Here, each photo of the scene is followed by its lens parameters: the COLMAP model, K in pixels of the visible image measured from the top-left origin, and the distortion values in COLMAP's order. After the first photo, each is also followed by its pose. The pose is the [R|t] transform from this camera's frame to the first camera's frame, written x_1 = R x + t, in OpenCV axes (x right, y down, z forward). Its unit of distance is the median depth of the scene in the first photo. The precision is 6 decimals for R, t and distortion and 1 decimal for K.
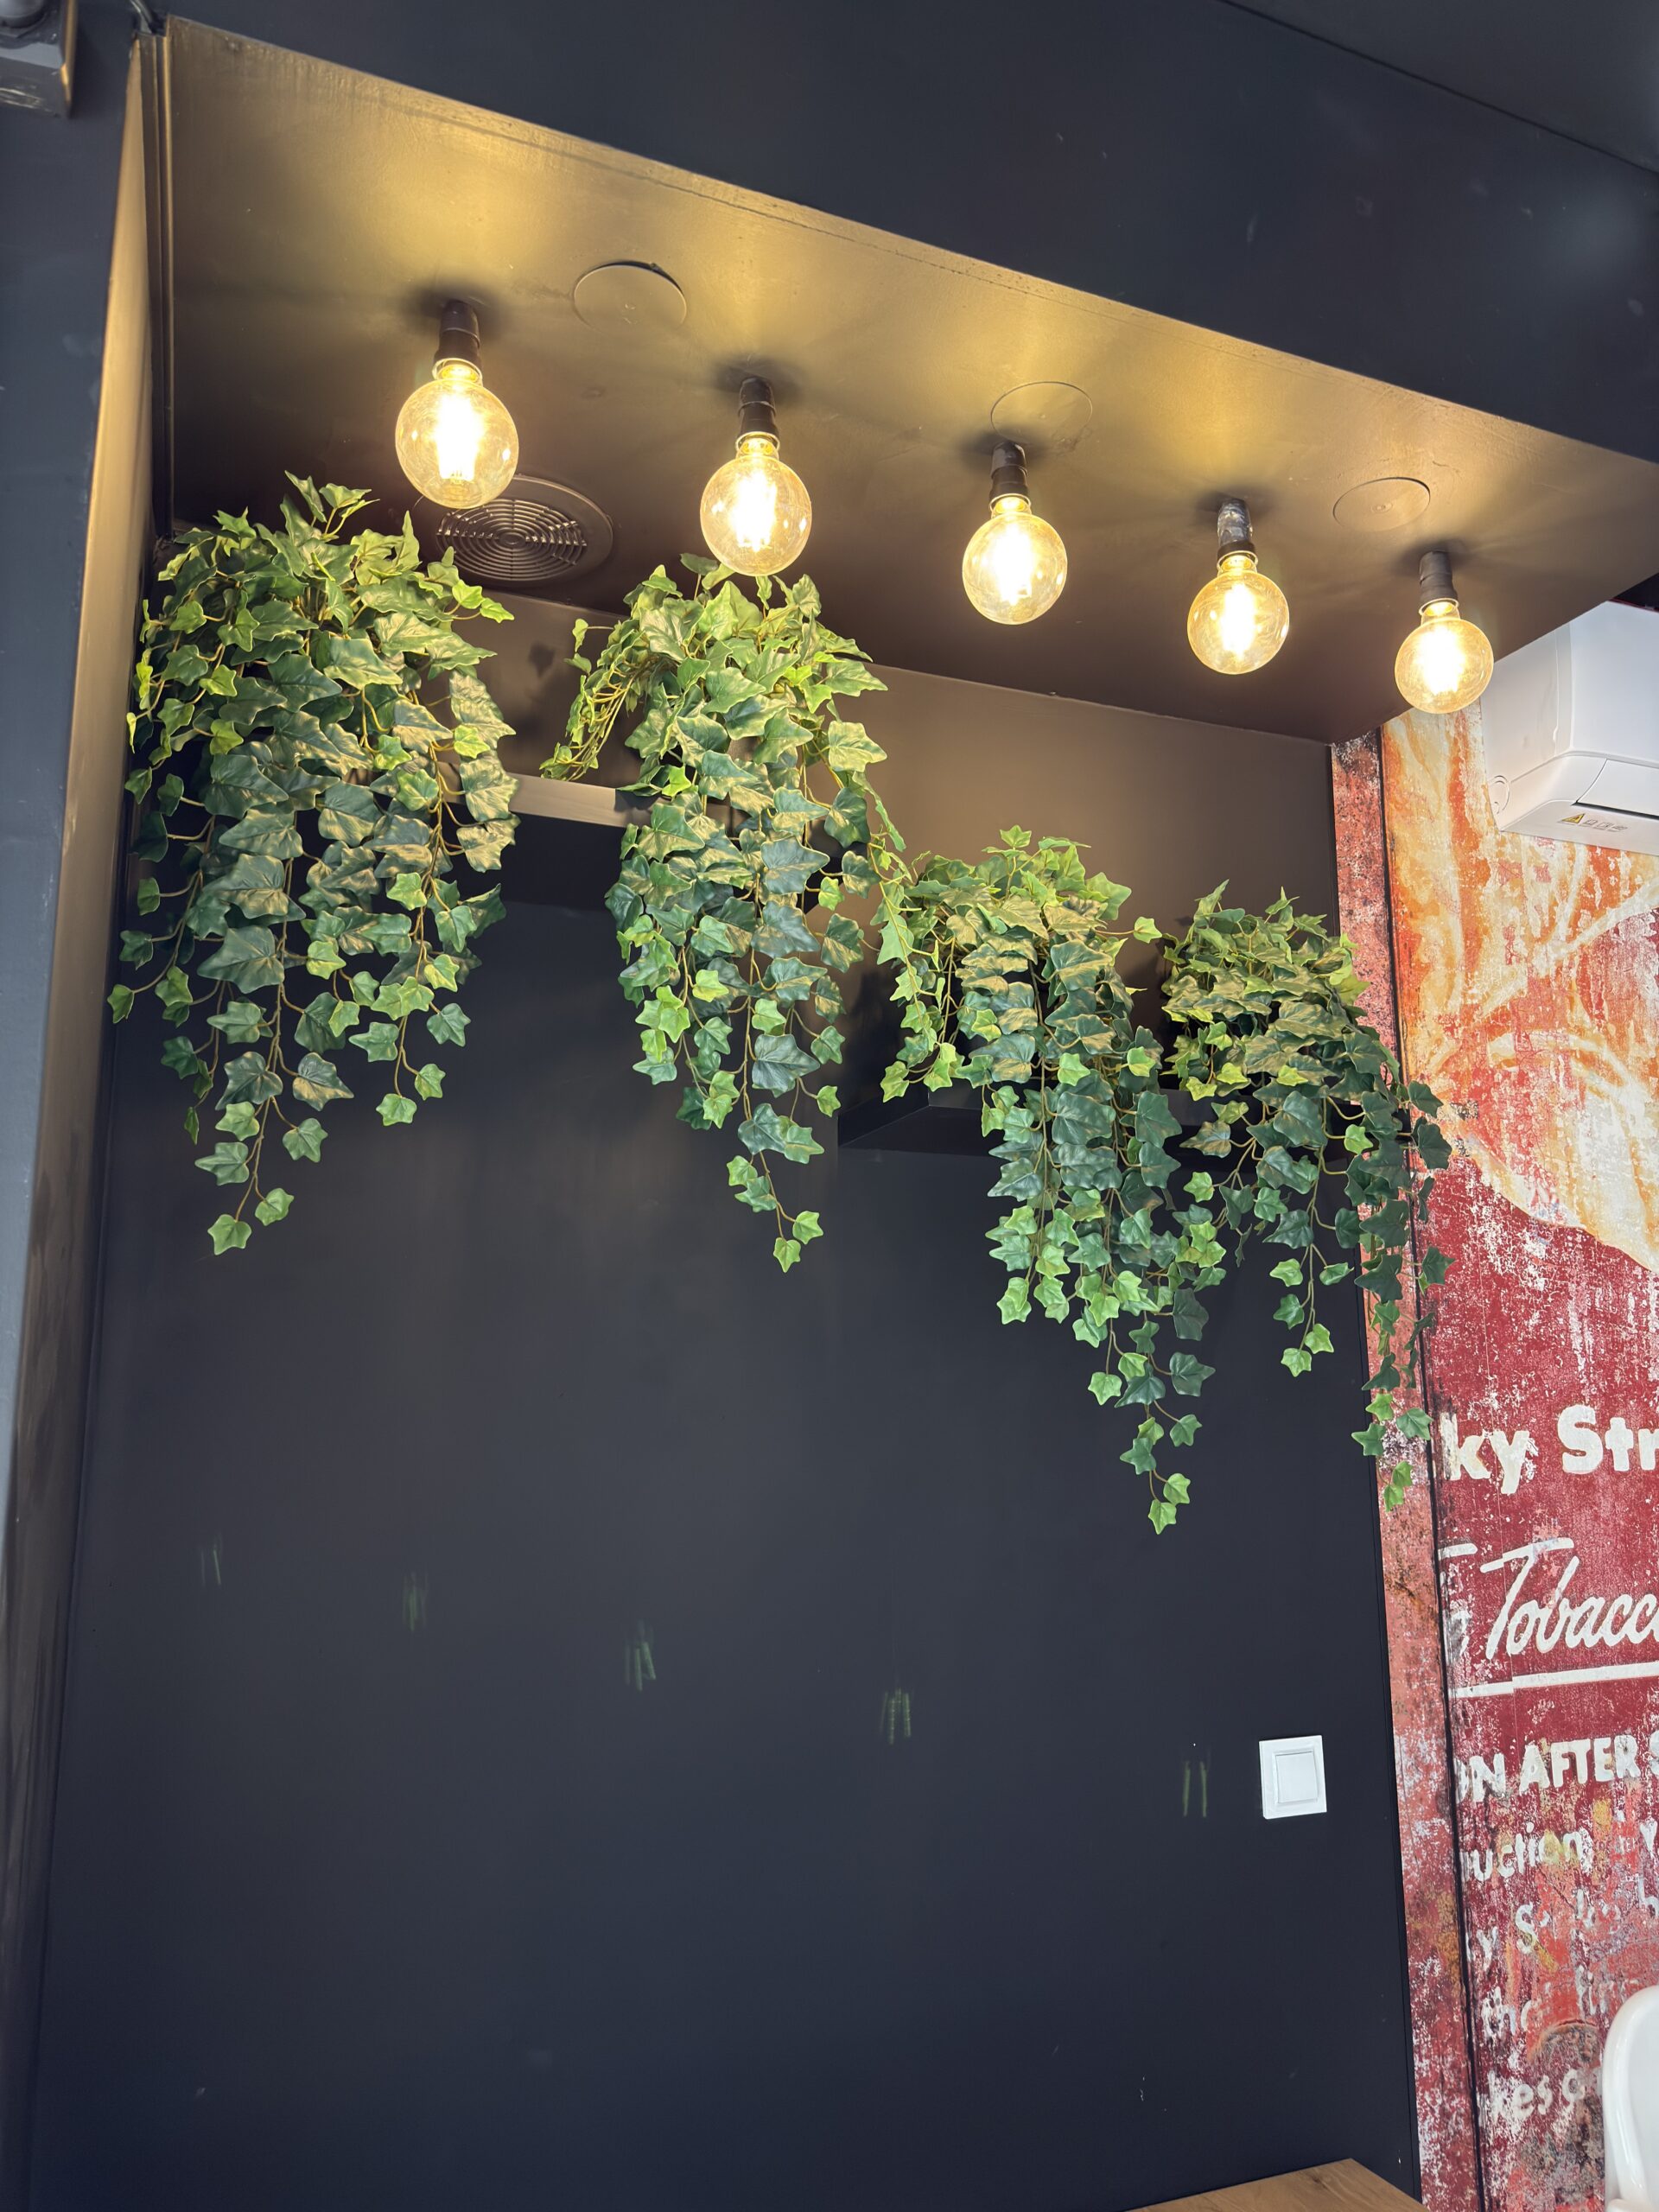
lens RADIAL K [[1567.7, 0, 829.9], [0, 1567.7, 1105.8], [0, 0, 1]] dist [0.068573, -0.015522]
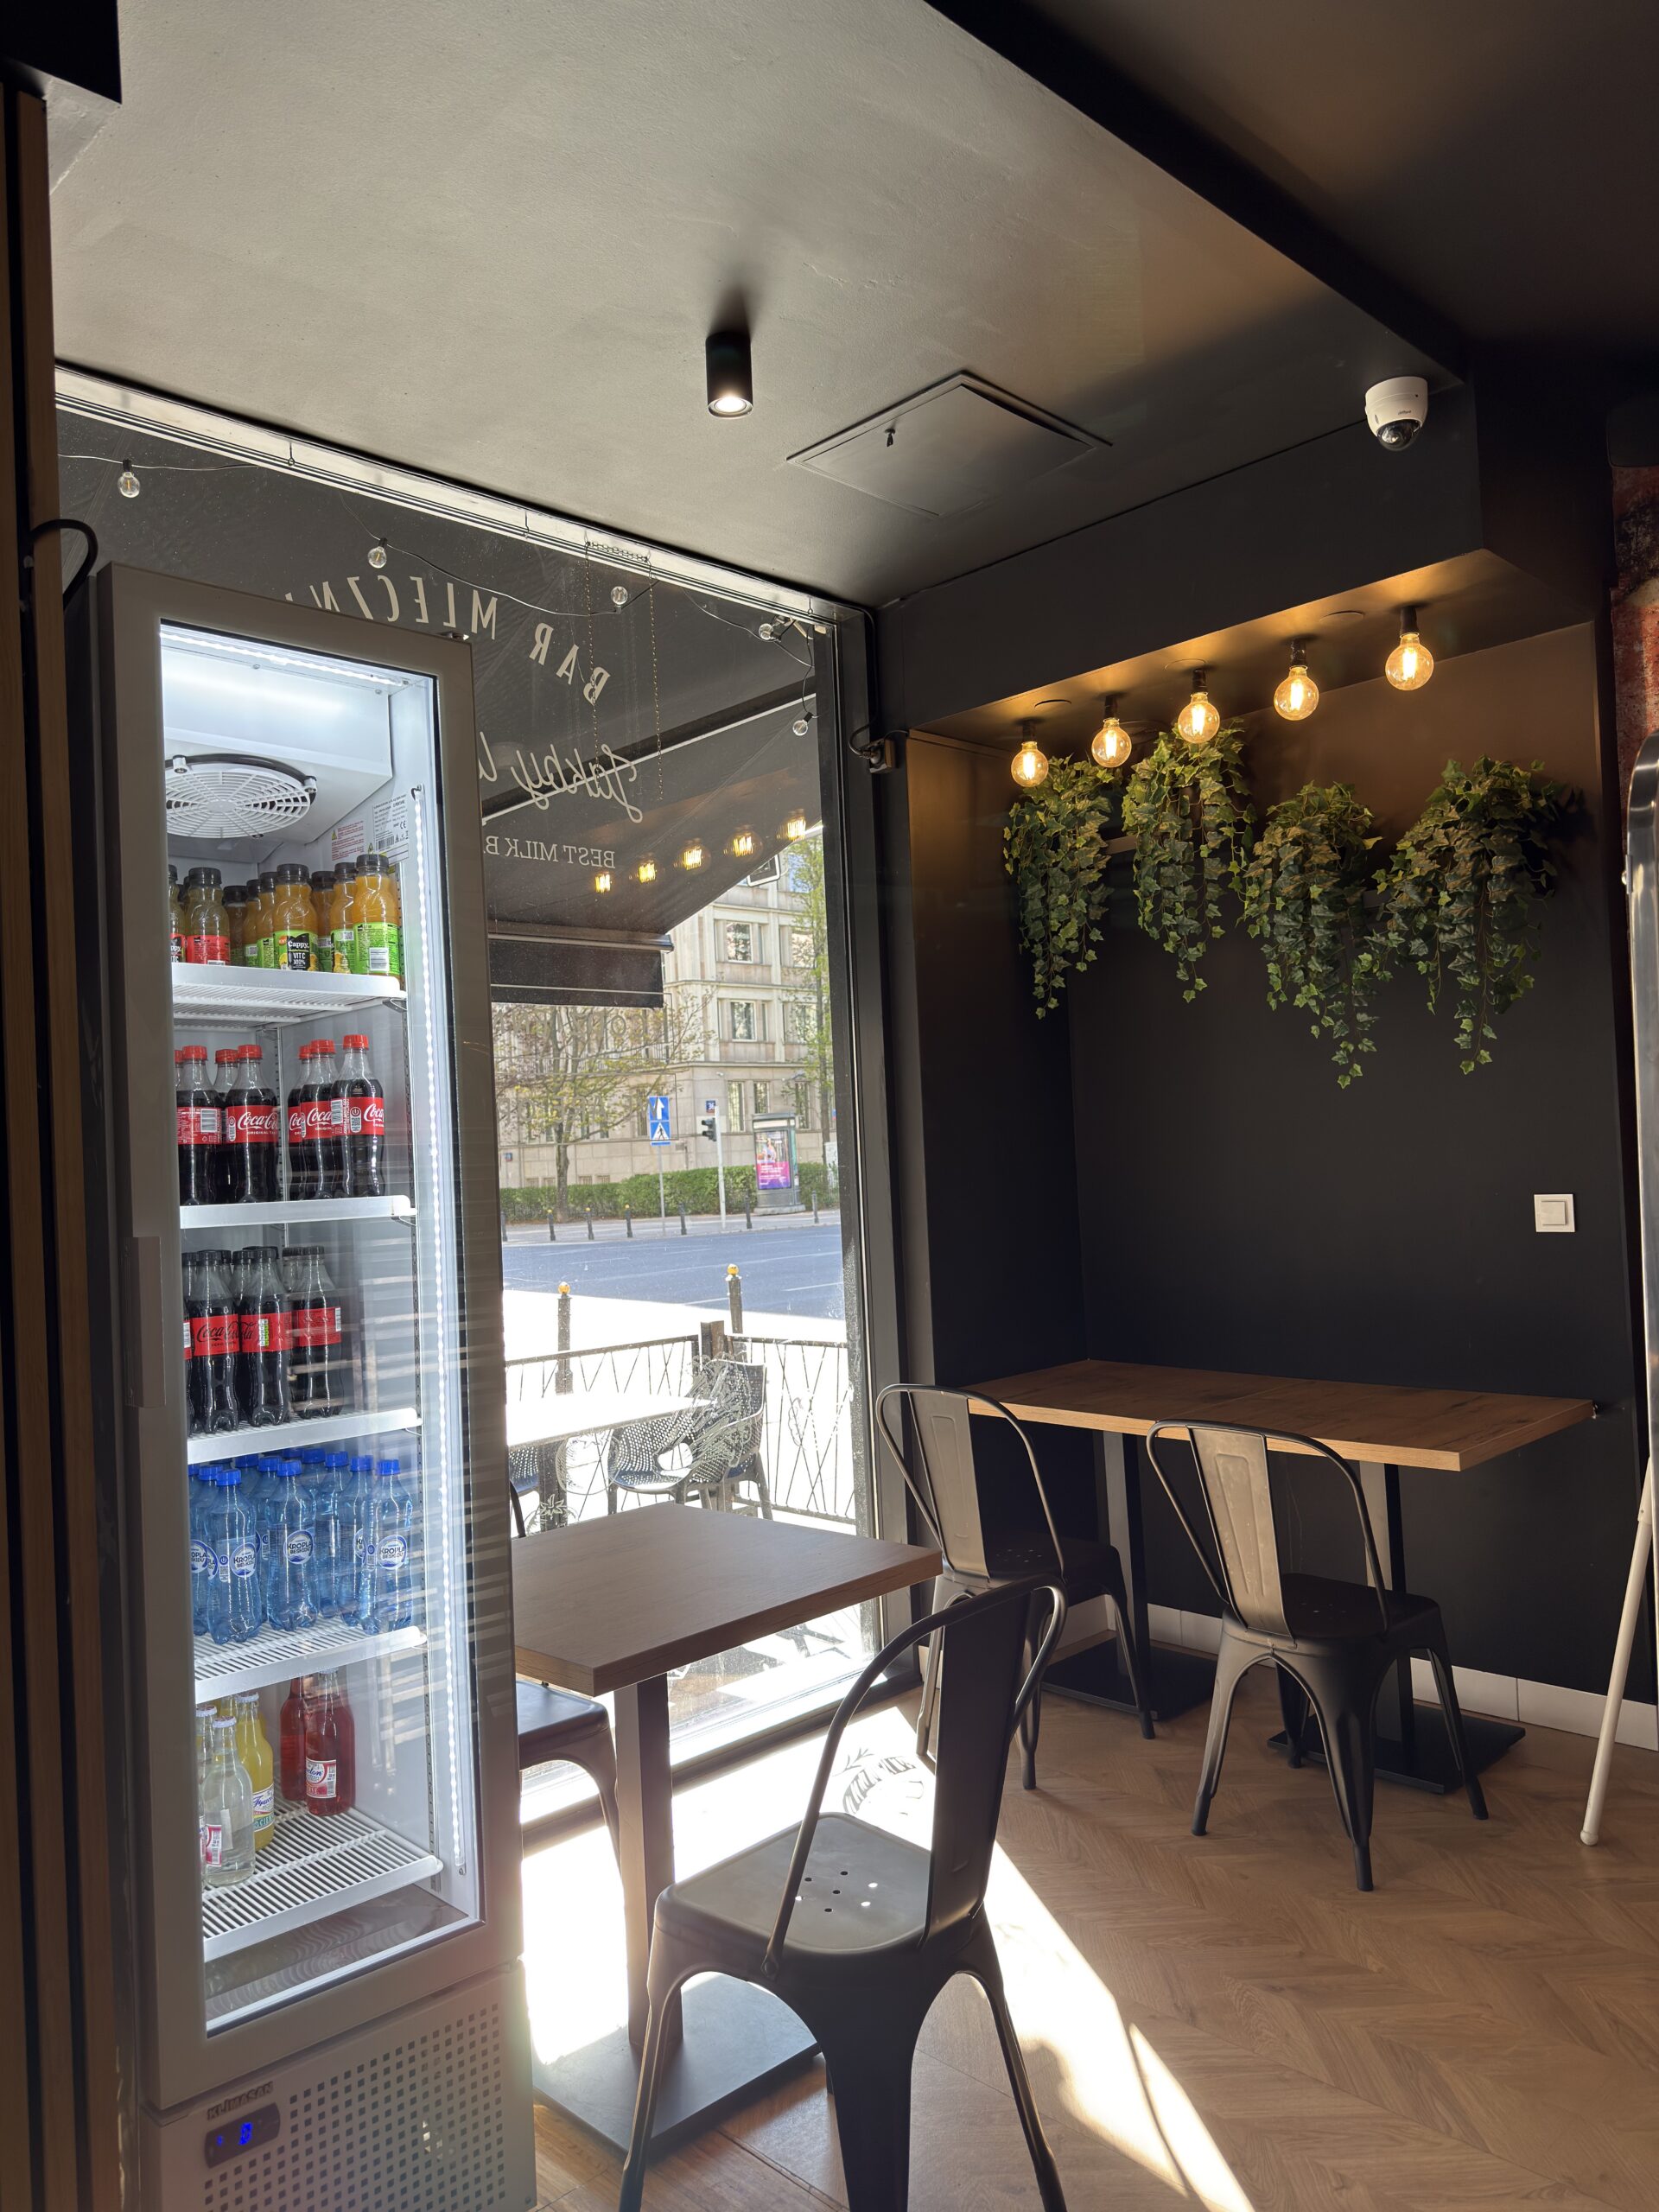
lens RADIAL K [[1567.7, 0, 830.7], [0, 1567.7, 1108.5], [0, 0, 1]] dist [0.068573, -0.015522]
pose [[0.378168, -0.046228, -0.924582, 1.595839], [0.203914, 0.978381, 0.034487, 0.045403], [0.902999, -0.201577, 0.379419, -0.458882]]
